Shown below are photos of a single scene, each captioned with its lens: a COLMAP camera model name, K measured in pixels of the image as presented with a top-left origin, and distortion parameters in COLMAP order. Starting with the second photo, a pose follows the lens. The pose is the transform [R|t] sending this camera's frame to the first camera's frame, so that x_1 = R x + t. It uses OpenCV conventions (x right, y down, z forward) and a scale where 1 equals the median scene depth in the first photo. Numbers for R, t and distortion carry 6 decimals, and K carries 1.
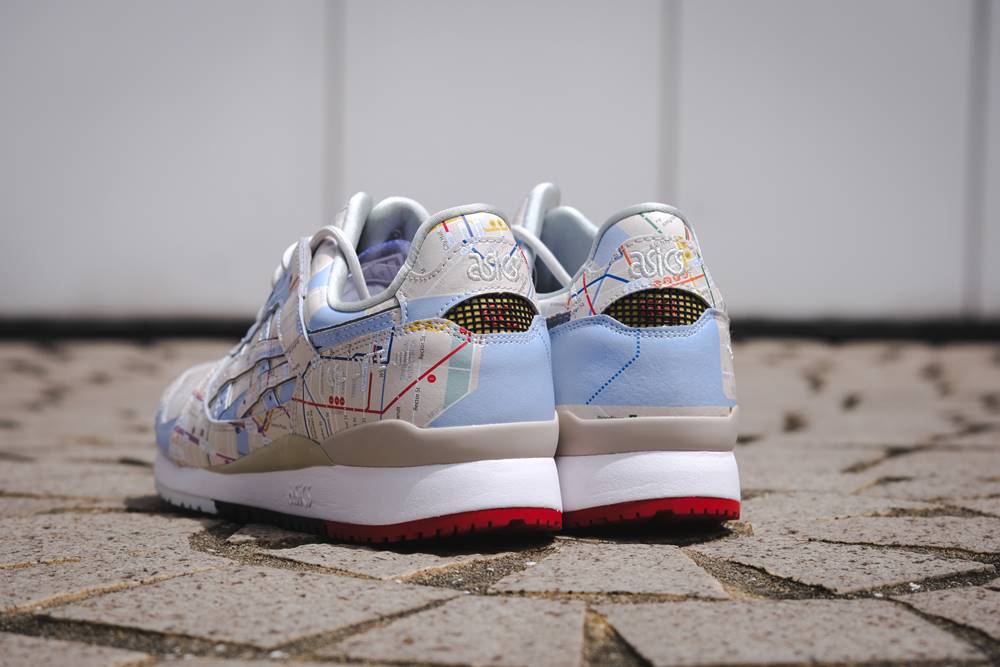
lens RADIAL K [[2505.2, 0, 494.9], [0, 2505.2, 331.2], [0, 0, 1]] dist [0.075460, 0.000000]
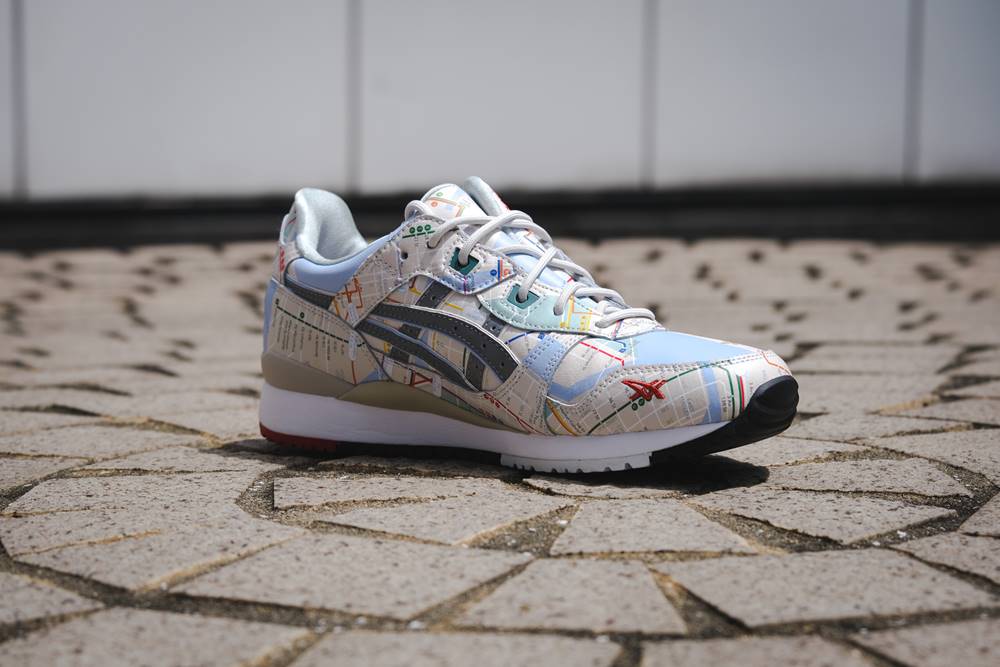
lens RADIAL K [[2505.2, 0, 500.4], [0, 2505.2, 331.8], [0, 0, 1]] dist [0.075460, 0.000000]
pose [[0.989190, -0.024147, 0.144641, -0.207865], [0.015822, 0.998166, 0.058429, -0.071685], [-0.145787, -0.055509, 0.987758, -0.138547]]
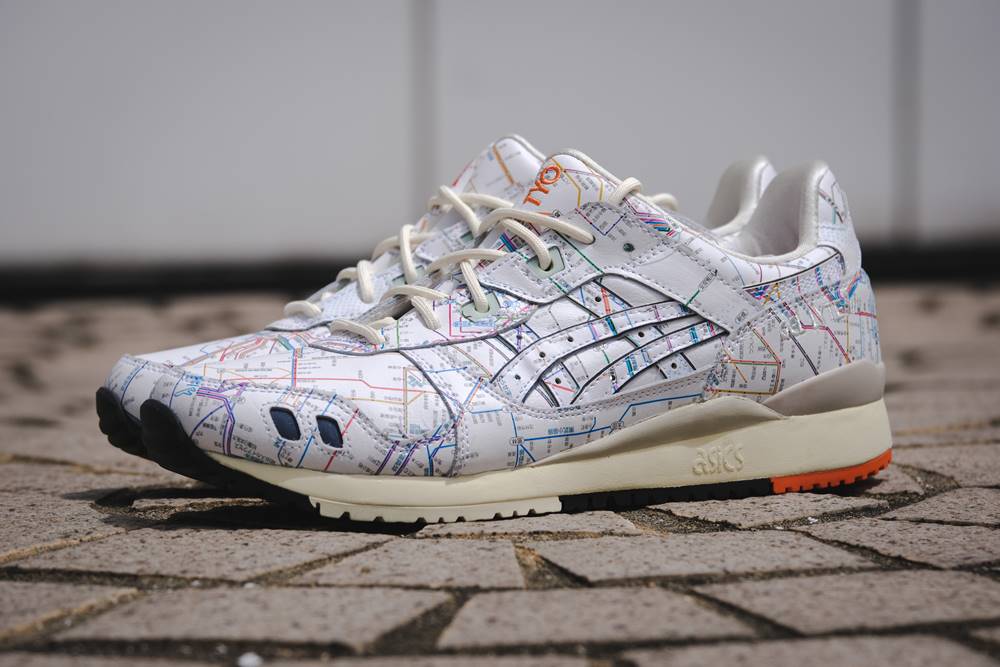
lens RADIAL K [[4387.7, 0, 505.0], [0, 4387.7, 333.3], [0, 0, 1]] dist [0.265620, 0.000000]
pose [[0.995169, -0.028579, 0.093923, -0.151391], [0.027372, 0.999526, 0.014115, -0.008044], [-0.094282, -0.011476, 0.995479, -0.940452]]
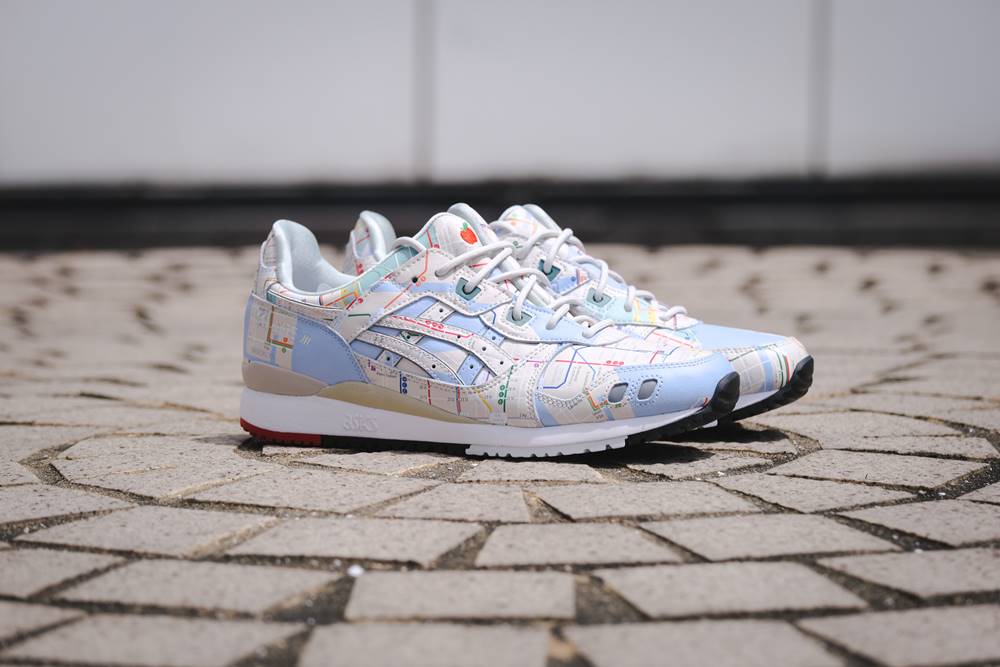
lens RADIAL K [[3801.4, 0, 499.8], [0, 3801.4, 333.8], [0, 0, 1]] dist [0.291576, 0.000000]
pose [[0.995014, -0.013242, 0.098854, -0.234689], [0.008647, 0.998868, 0.046766, -0.113025], [-0.099361, -0.045678, 0.994002, -1.544910]]
